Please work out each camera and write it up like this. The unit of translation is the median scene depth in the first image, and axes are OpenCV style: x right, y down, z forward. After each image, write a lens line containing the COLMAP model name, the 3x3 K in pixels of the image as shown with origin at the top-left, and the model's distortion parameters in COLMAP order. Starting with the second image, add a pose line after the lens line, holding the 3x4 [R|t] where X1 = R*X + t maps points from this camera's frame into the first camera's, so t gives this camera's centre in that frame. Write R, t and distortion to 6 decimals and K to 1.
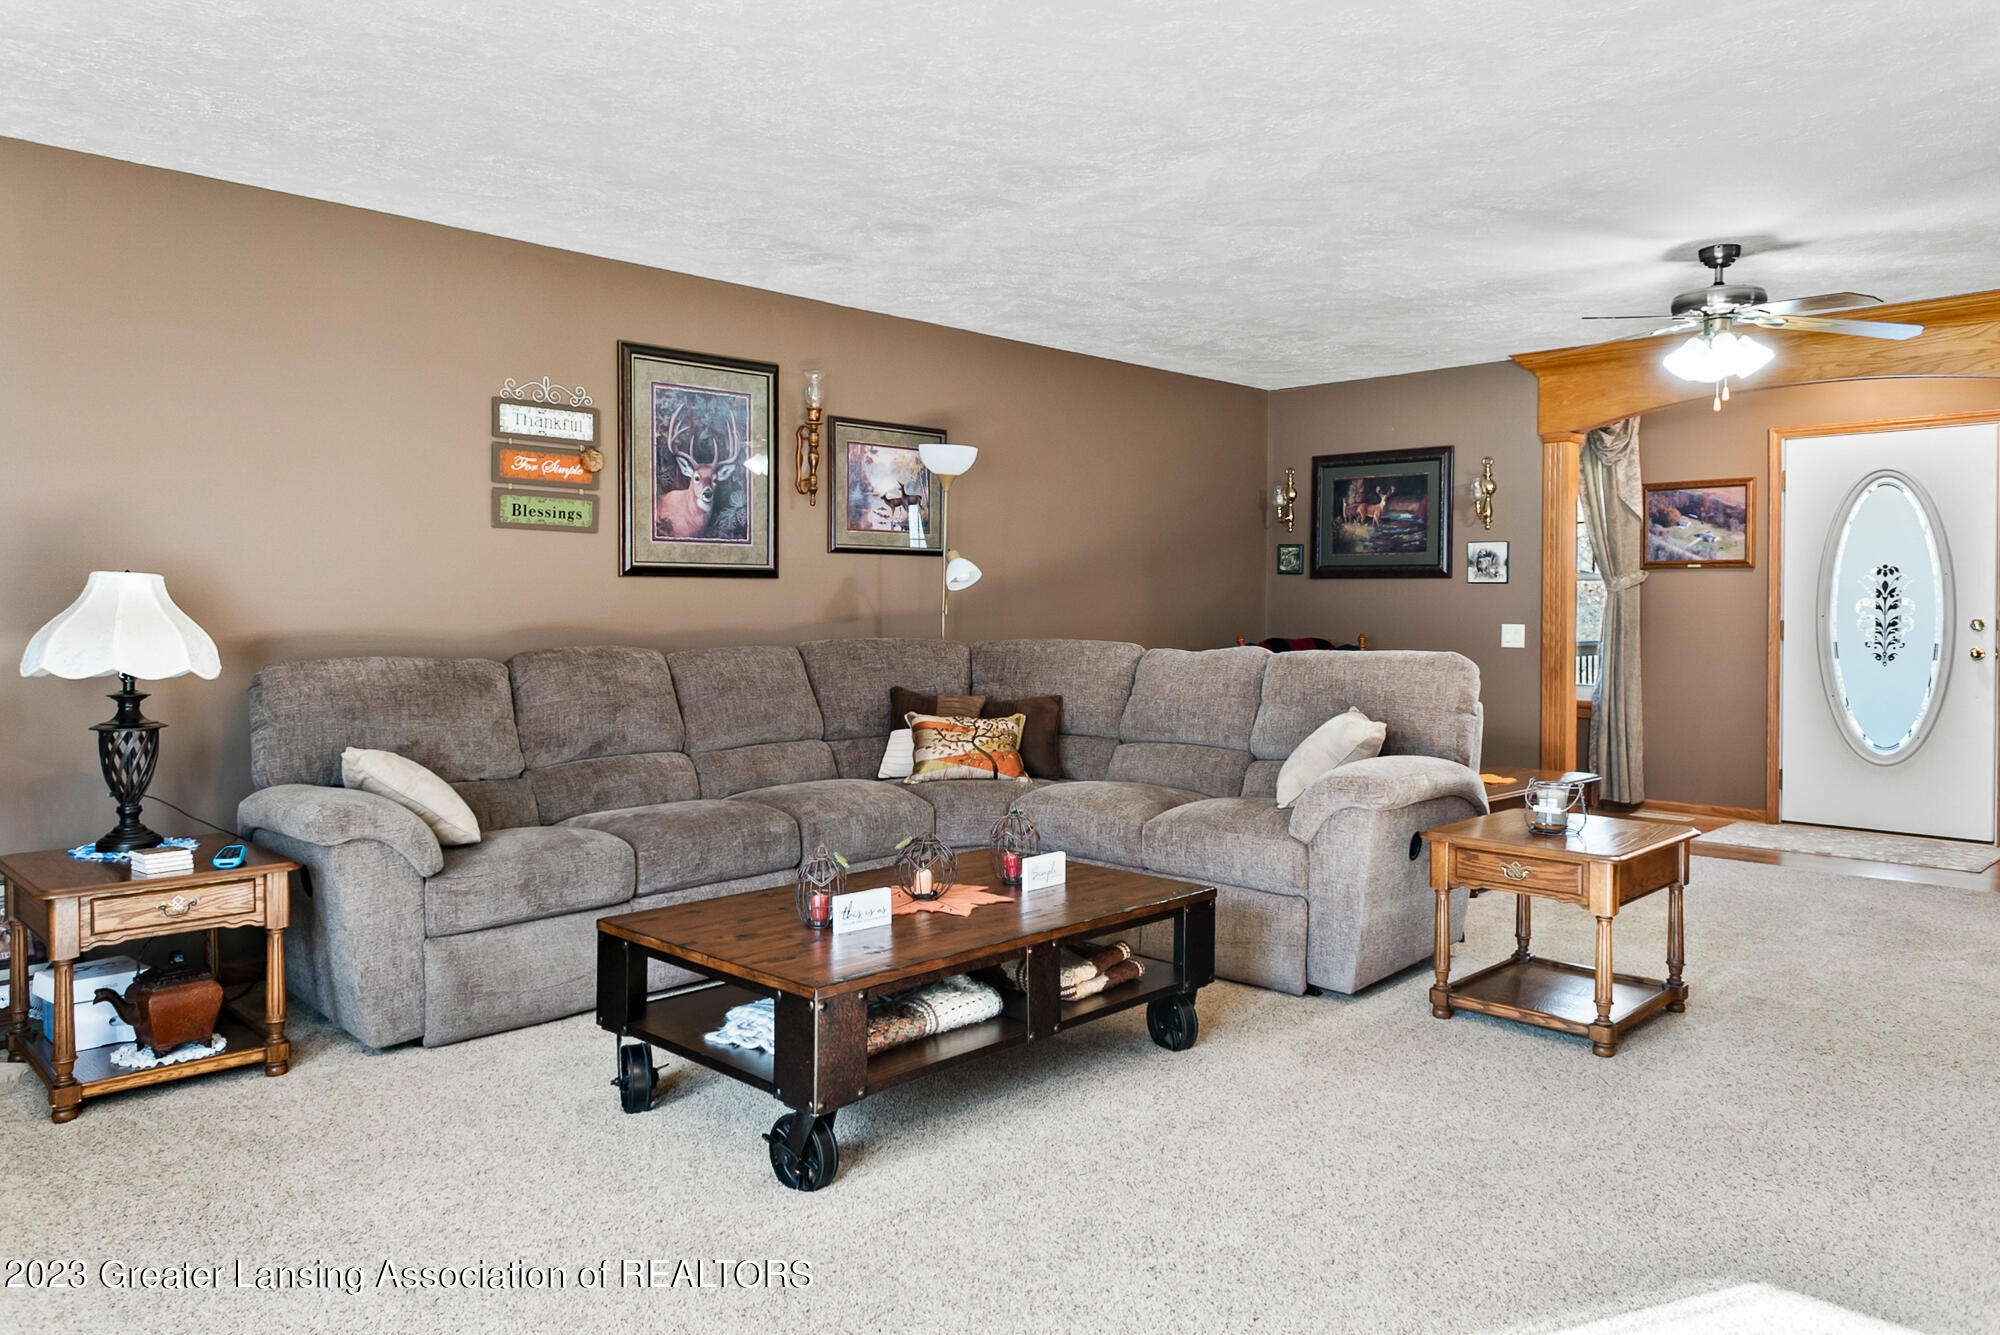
lens RADIAL K [[1343.6, 0, 1006.9], [0, 1343.6, 628.3], [0, 0, 1]] dist [0.010028, -0.031847]
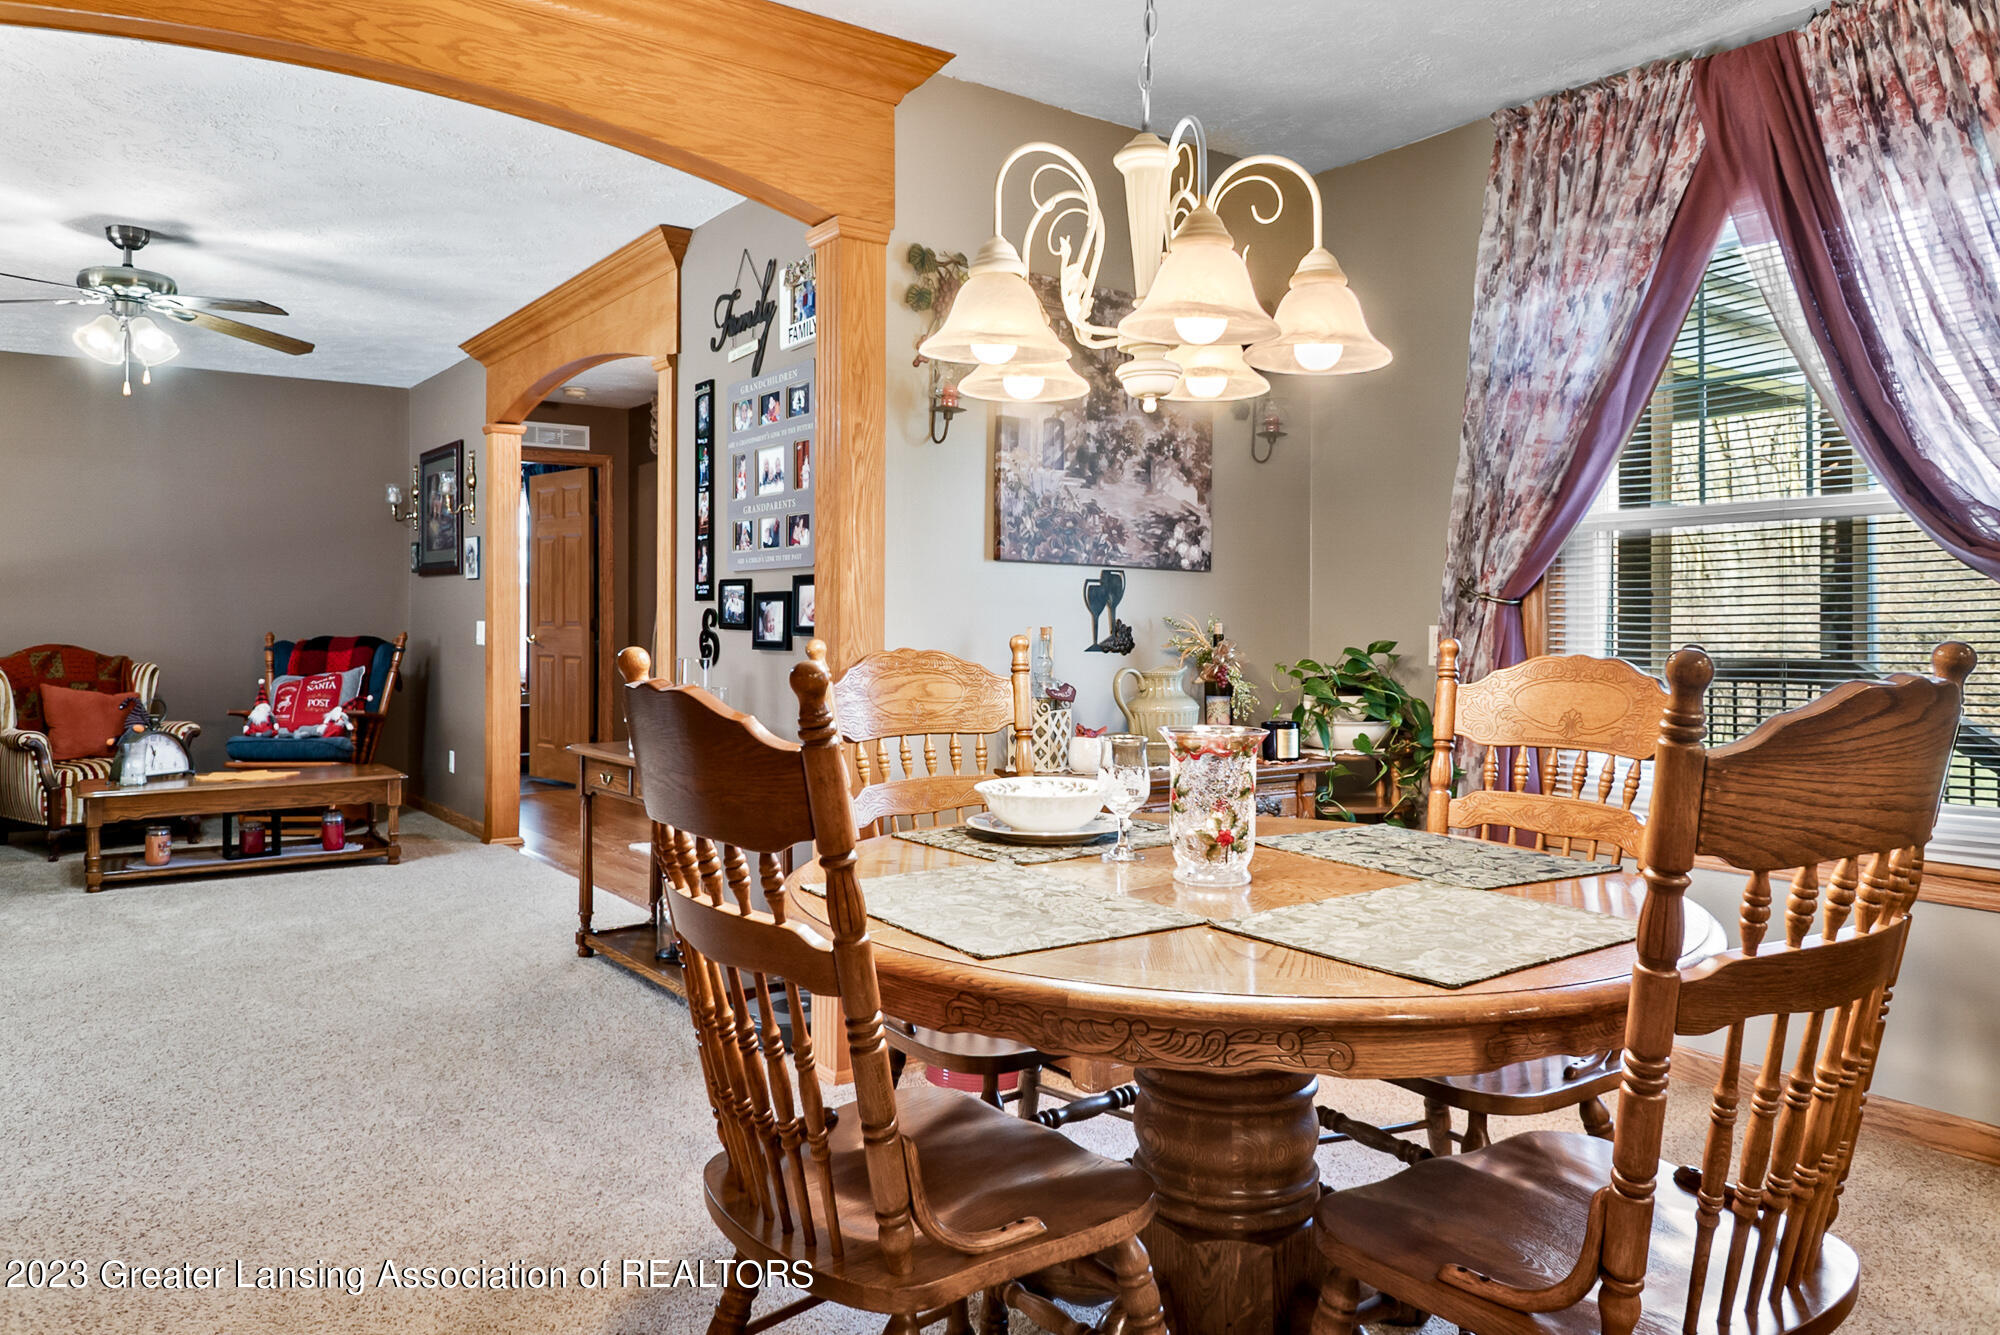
lens RADIAL K [[1343.6, 0, 1006.9], [0, 1343.6, 628.3], [0, 0, 1]] dist [0.010028, -0.031847]
pose [[0.989594, 0.002021, -0.143874, 0.845858], [-0.002911, 0.999978, -0.005979, 0.006364], [0.143859, 0.006336, 0.989578, 0.089875]]
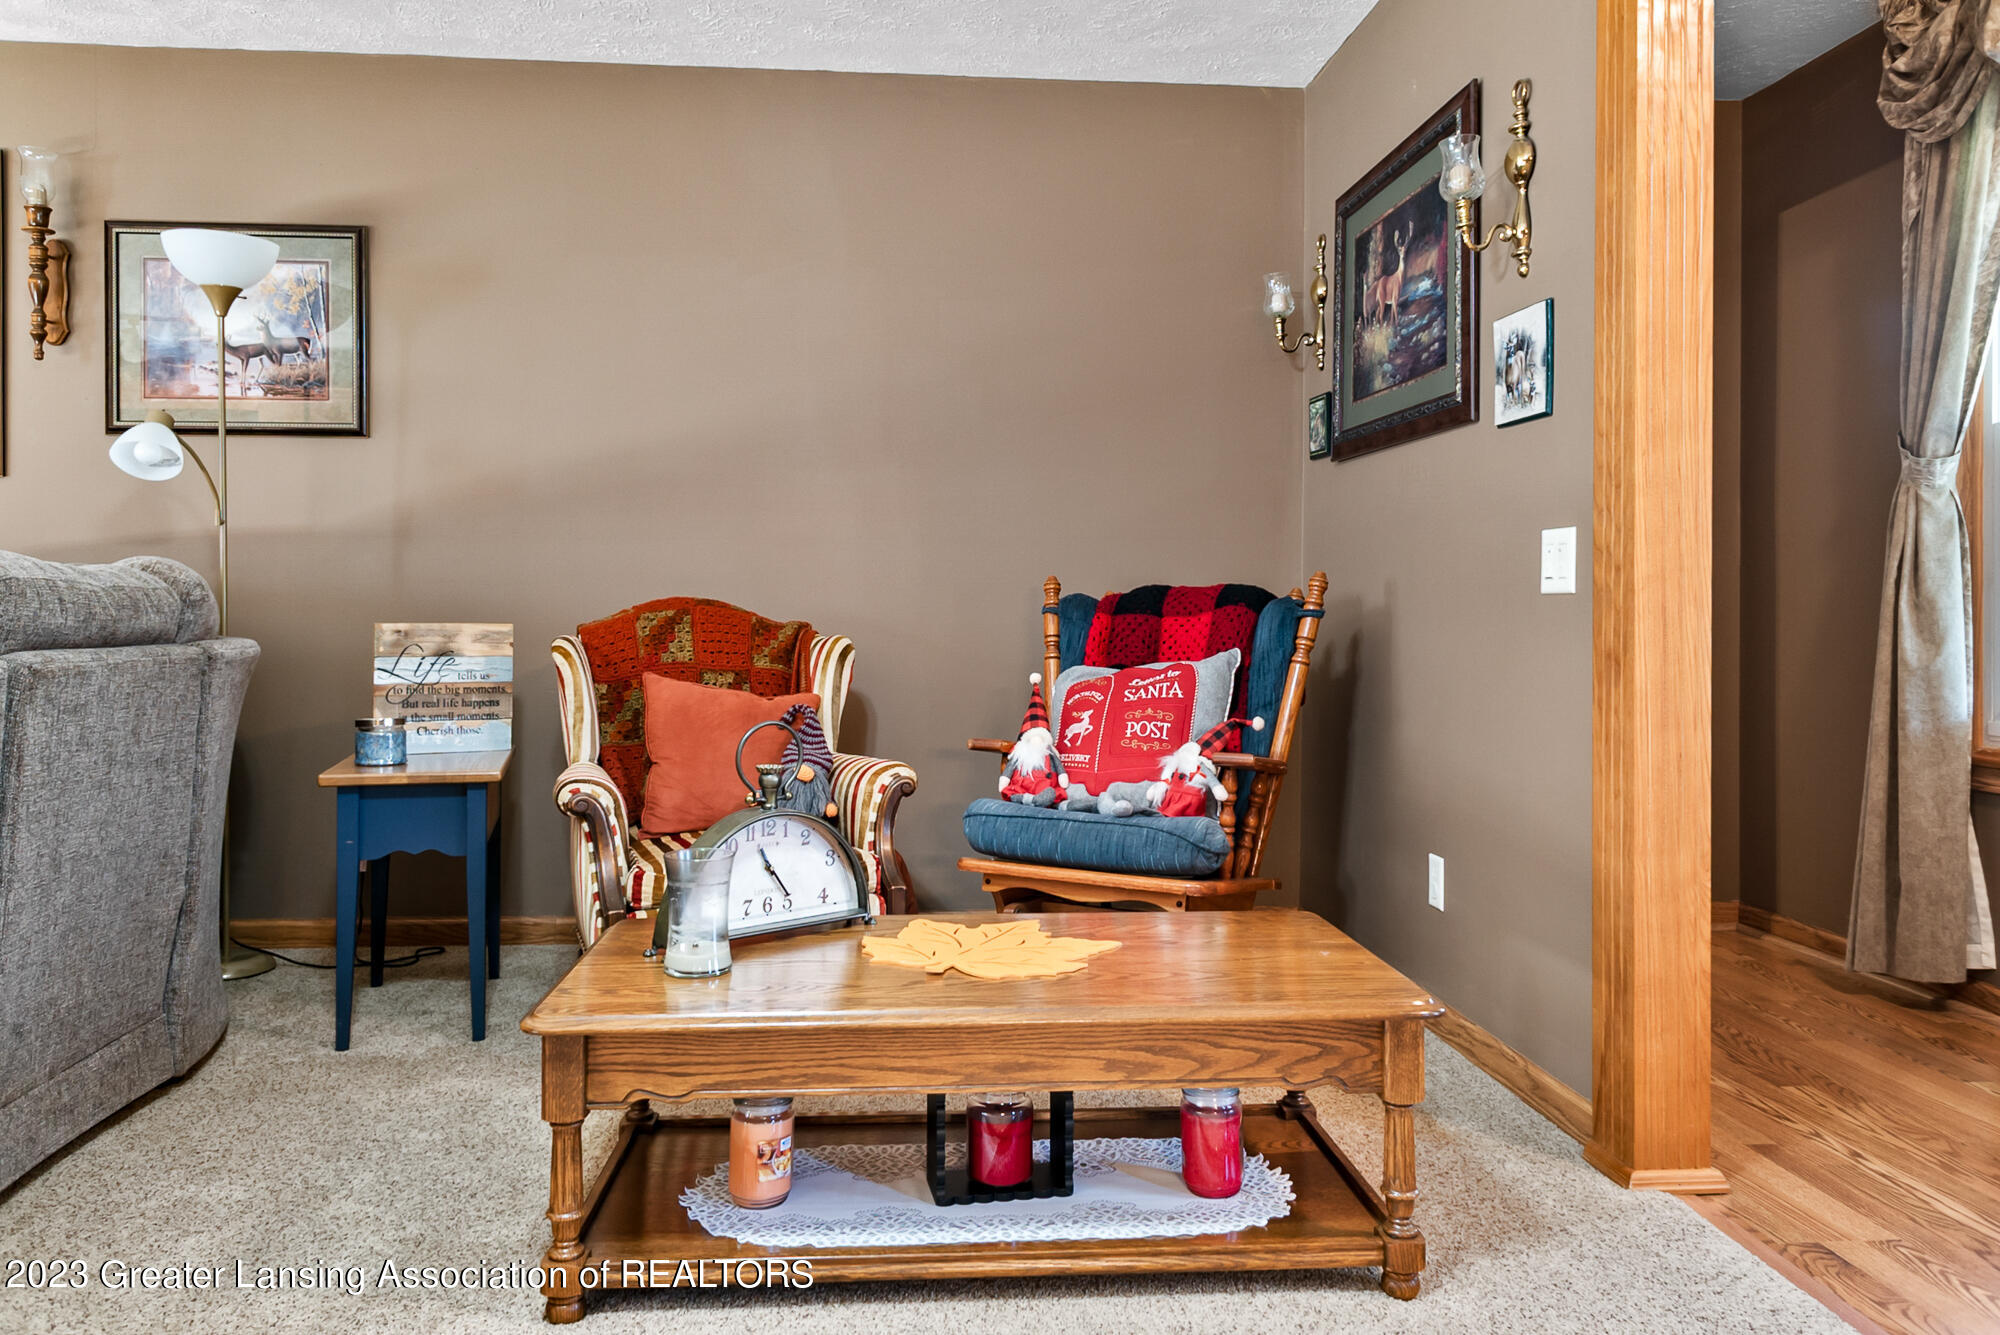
lens RADIAL K [[1376.7, 0, 996.4], [0, 1376.7, 604.6], [0, 0, 1]] dist [0.018853, -0.009919]
pose [[0.769994, -0.002787, -0.638045, 0.468864], [-0.010767, 0.999791, -0.017360, 0.023599], [0.637960, 0.020237, 0.769804, 0.594295]]
